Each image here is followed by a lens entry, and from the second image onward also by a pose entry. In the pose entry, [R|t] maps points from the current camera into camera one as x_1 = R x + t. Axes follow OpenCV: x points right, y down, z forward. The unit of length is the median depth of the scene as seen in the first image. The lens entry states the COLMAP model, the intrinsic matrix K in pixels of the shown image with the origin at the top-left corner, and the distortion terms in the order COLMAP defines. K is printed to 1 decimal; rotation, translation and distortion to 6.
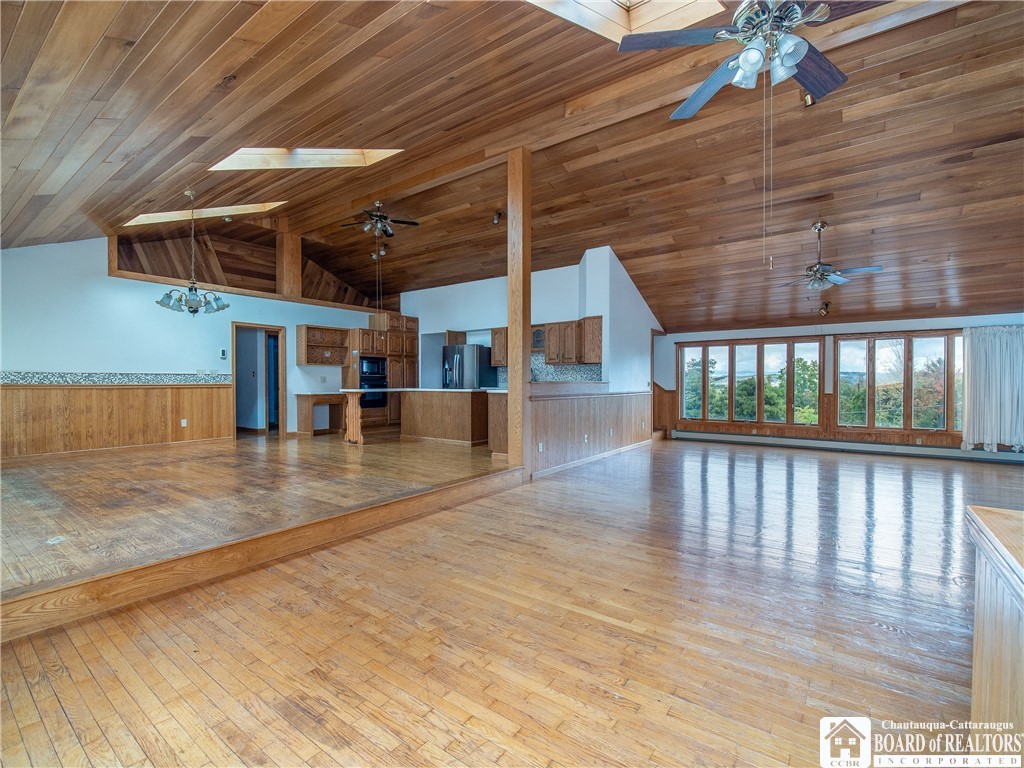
lens RADIAL K [[463.7, 0, 515.1], [0, 463.7, 387.7], [0, 0, 1]] dist [-0.004460, -0.001418]
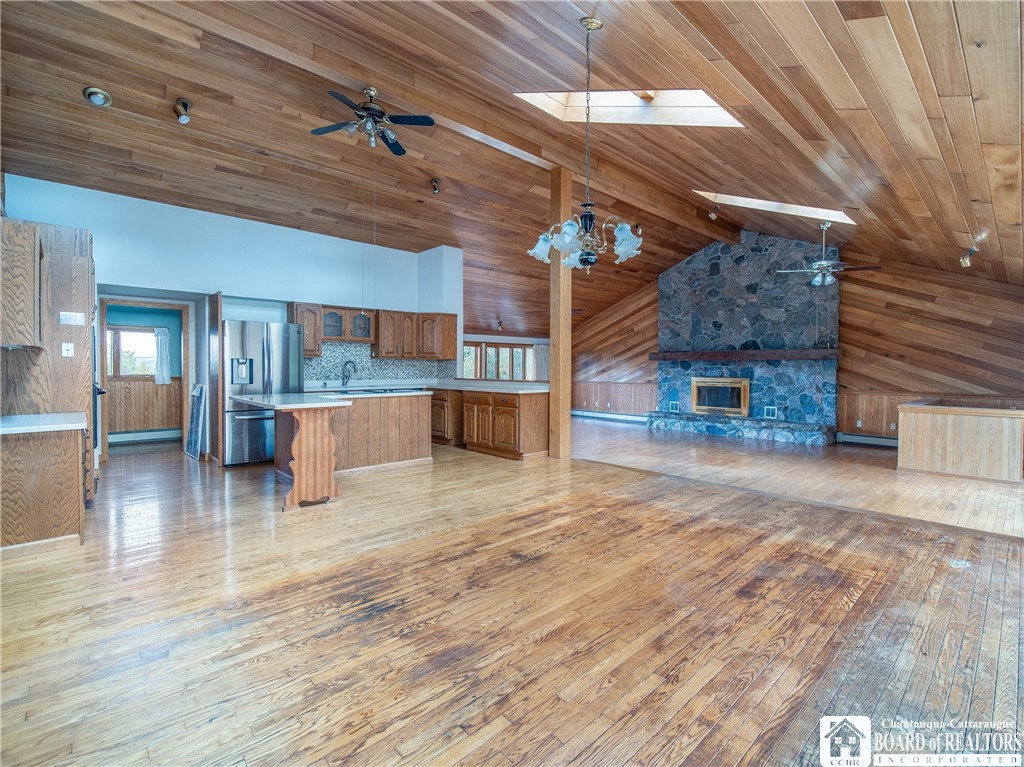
lens RADIAL K [[476.0, 0, 512.4], [0, 476.0, 369.4], [0, 0, 1]] dist [-0.011137, -0.000482]
pose [[0.195619, -0.003938, 0.980672, -0.706928], [0.008372, 0.999962, 0.002345, -0.028506], [-0.980644, 0.007751, 0.195645, 0.568317]]
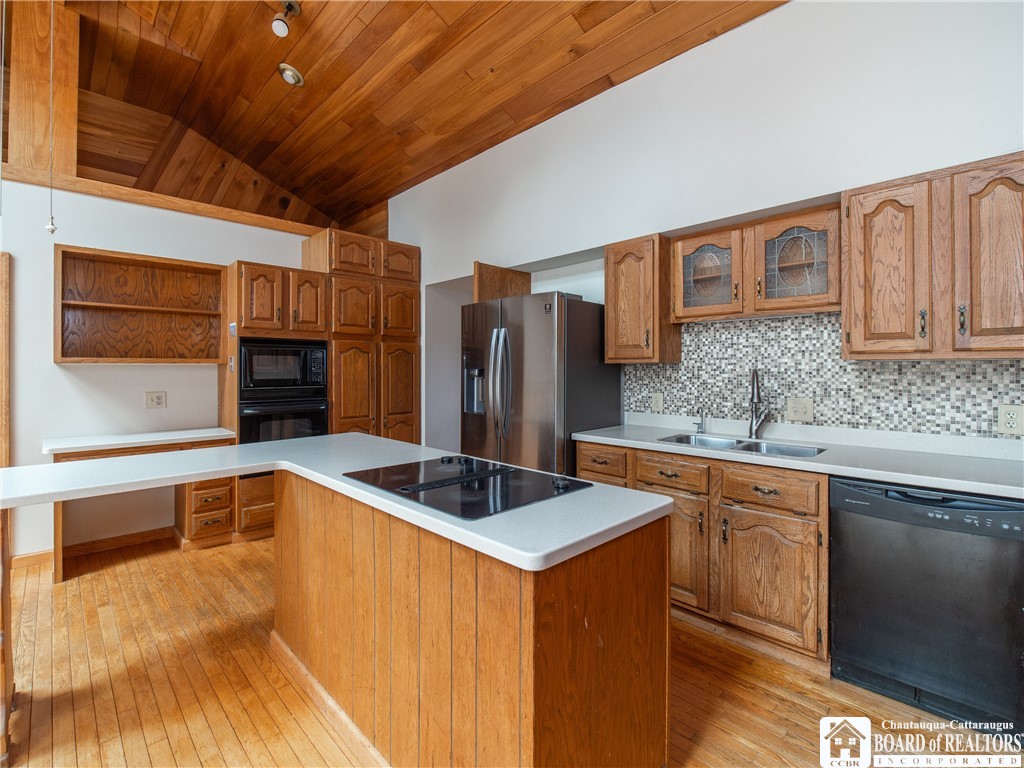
lens RADIAL K [[476.0, 0, 512.4], [0, 476.0, 369.9], [0, 0, 1]] dist [-0.011137, -0.000482]
pose [[0.986263, 0.000668, -0.165184, -0.062781], [-0.002958, 0.999903, -0.013618, -0.038573], [0.165158, 0.013920, 0.986169, 0.693709]]
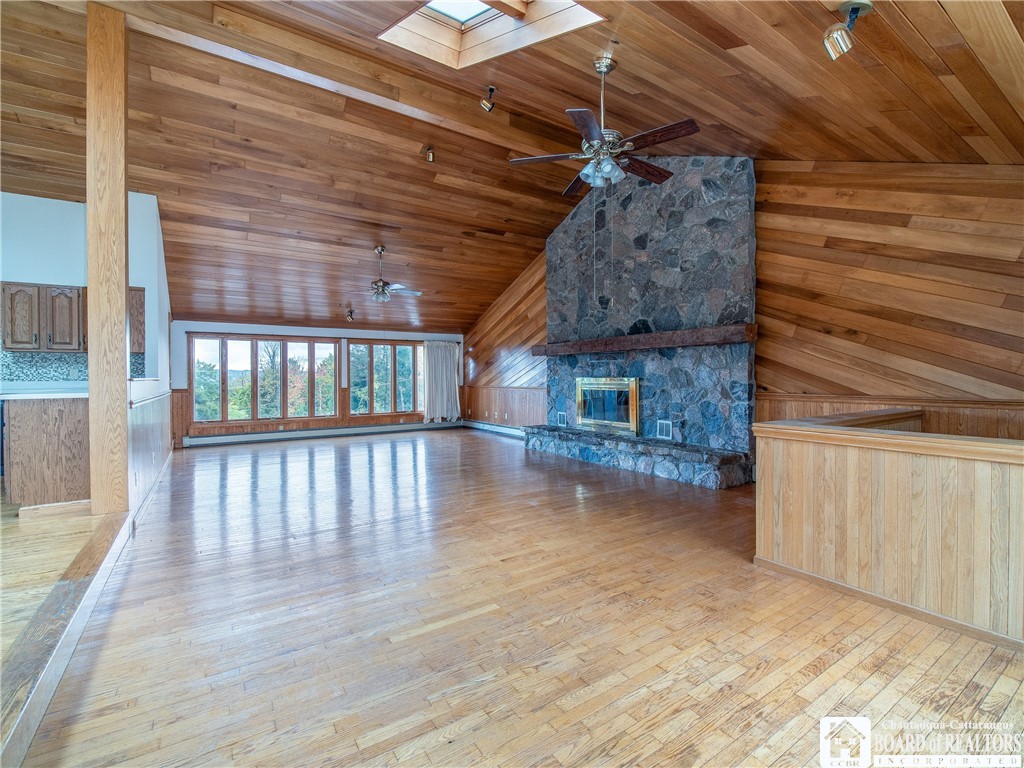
lens RADIAL K [[459.2, 0, 515.6], [0, 459.2, 378.4], [0, 0, 1]] dist [-0.007973, -0.000565]
pose [[0.344719, -0.005102, 0.938692, -0.242526], [0.018193, 0.999834, -0.001247, -0.001627], [-0.938530, 0.017507, 0.344754, 0.175285]]
